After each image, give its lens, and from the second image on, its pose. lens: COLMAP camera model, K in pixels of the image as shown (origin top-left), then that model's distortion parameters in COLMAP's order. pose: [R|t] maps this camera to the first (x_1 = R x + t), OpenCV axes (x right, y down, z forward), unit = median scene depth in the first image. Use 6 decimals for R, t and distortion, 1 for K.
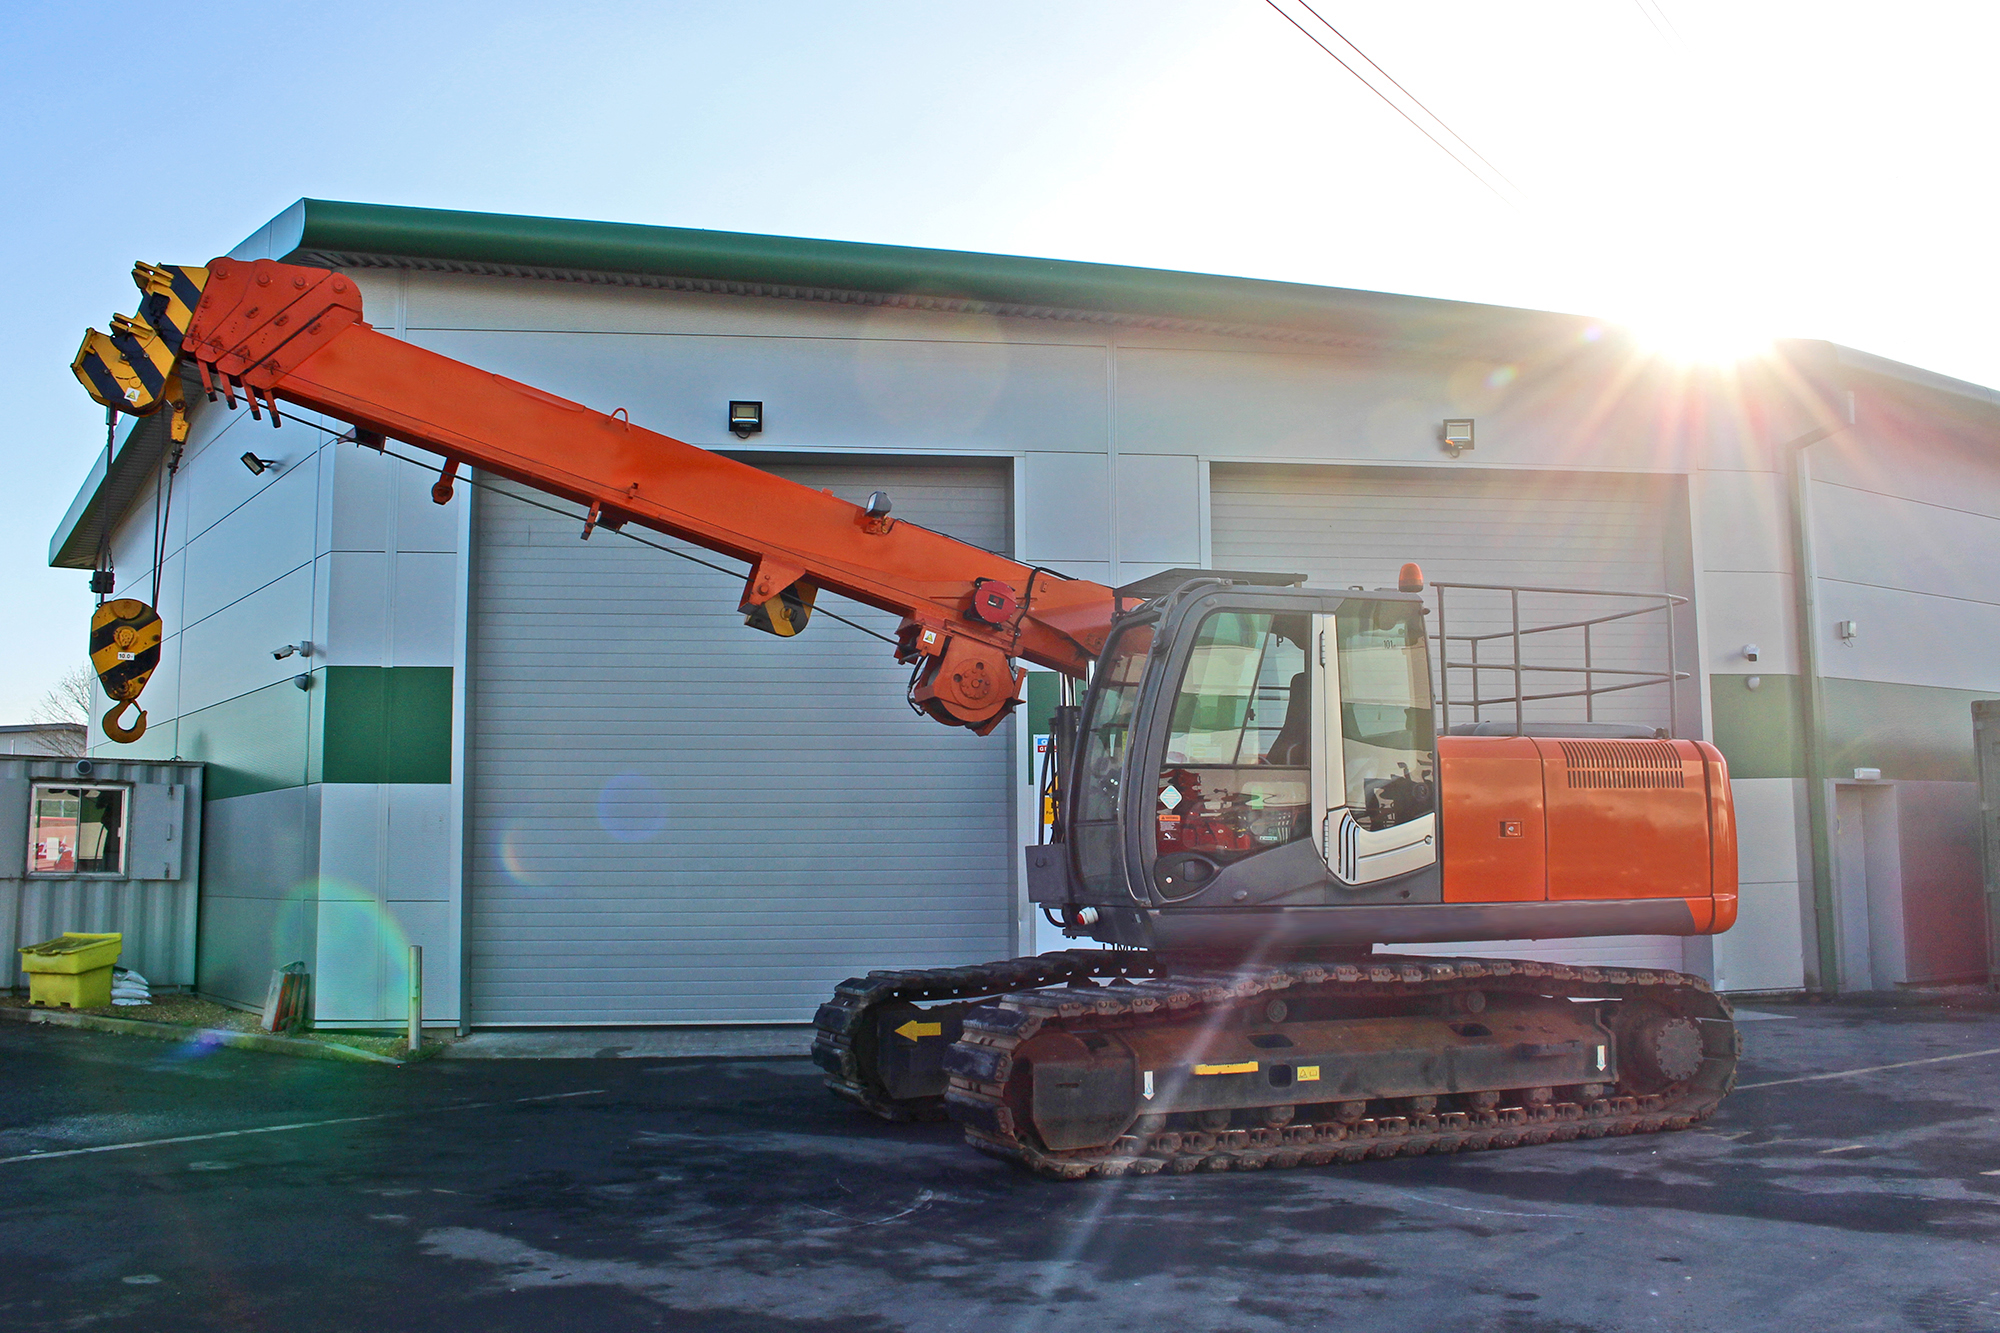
lens RADIAL K [[2055.1, 0, 999.0], [0, 2055.1, 608.8], [0, 0, 1]] dist [-0.111311, -0.018466]
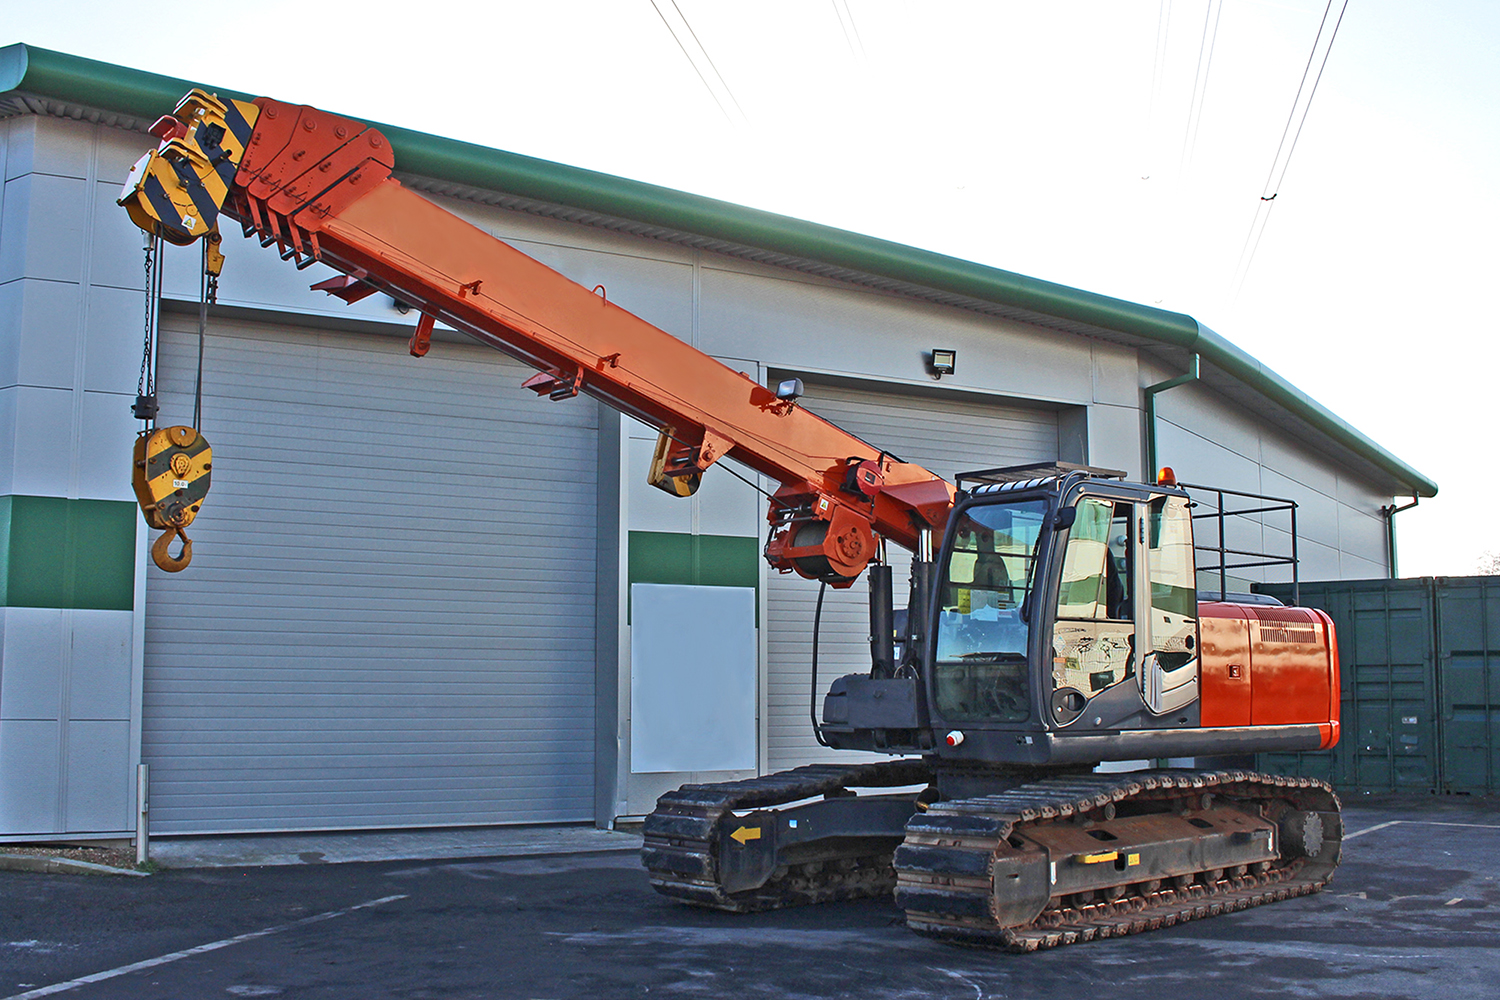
lens RADIAL K [[1648.9, 0, 750.0], [0, 1648.9, 500.0], [0, 0, 1]] dist [-0.122158, 0.016839]
pose [[0.921290, 0.053101, 0.385233, -0.440618], [-0.057420, 0.998350, -0.000293, 0.014173], [-0.384613, -0.021850, 0.922819, 0.137082]]
